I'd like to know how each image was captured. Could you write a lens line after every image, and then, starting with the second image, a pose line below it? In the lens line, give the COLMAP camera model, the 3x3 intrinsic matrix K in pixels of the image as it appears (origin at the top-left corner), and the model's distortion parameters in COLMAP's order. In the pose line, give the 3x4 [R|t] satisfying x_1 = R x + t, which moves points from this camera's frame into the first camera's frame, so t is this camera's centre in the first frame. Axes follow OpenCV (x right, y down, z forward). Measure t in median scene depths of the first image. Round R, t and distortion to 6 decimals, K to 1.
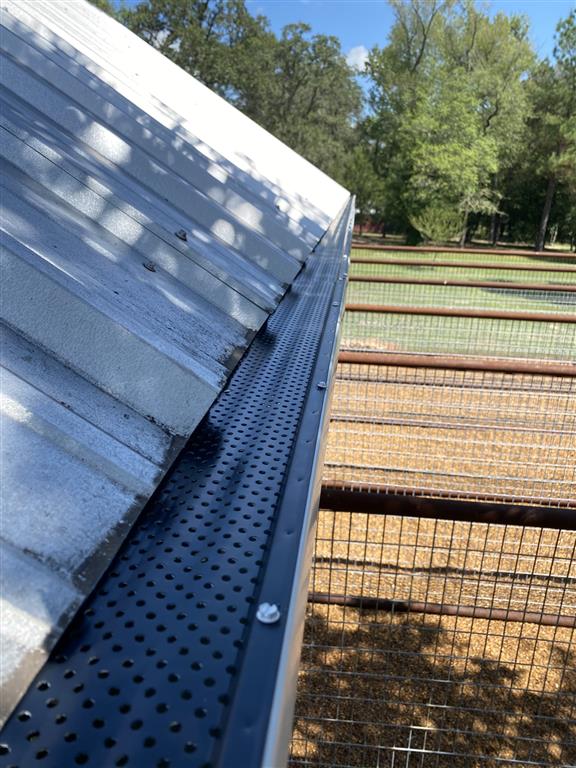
lens RADIAL K [[585.3, 0, 288.0], [0, 585.3, 384.0], [0, 0, 1]] dist [-0.009110, 0.010464]
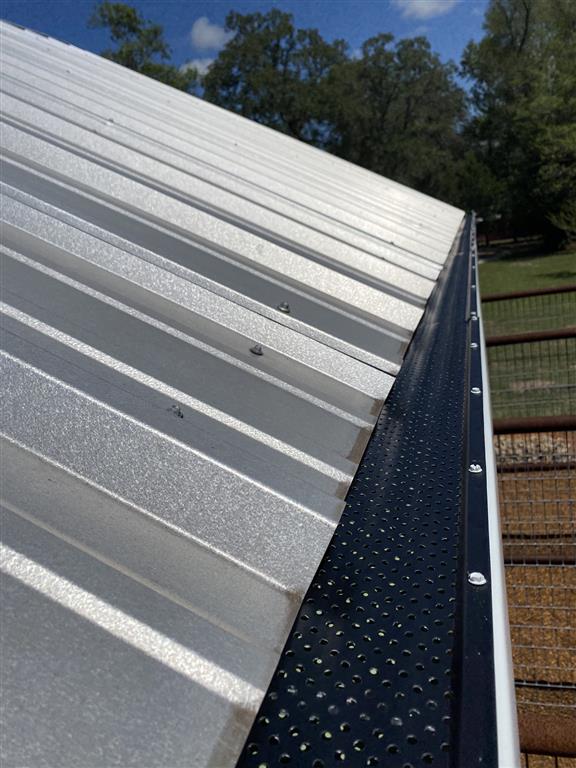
lens RADIAL K [[585.3, 0, 288.0], [0, 585.3, 384.0], [0, 0, 1]] dist [-0.009110, 0.010464]
pose [[0.960031, -0.153427, -0.234096, 0.011804], [0.140180, 0.987482, -0.072318, -0.035196], [0.242261, 0.036612, 0.969520, 0.100710]]
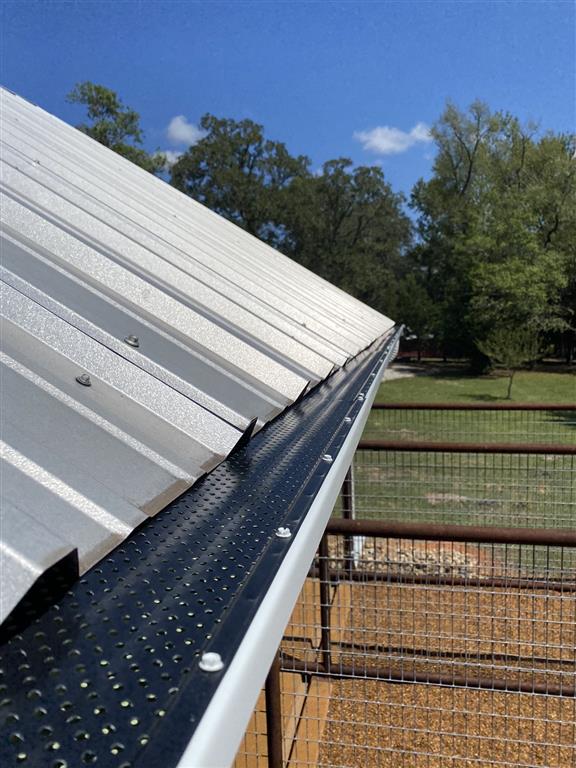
lens RADIAL K [[581.2, 0, 288.0], [0, 581.2, 384.0], [0, 0, 1]] dist [0.070921, -0.196978]
pose [[0.993343, -0.051008, -0.103285, 0.013680], [0.027902, 0.976460, -0.213888, -0.034121], [0.111764, 0.209582, 0.971383, 0.103106]]
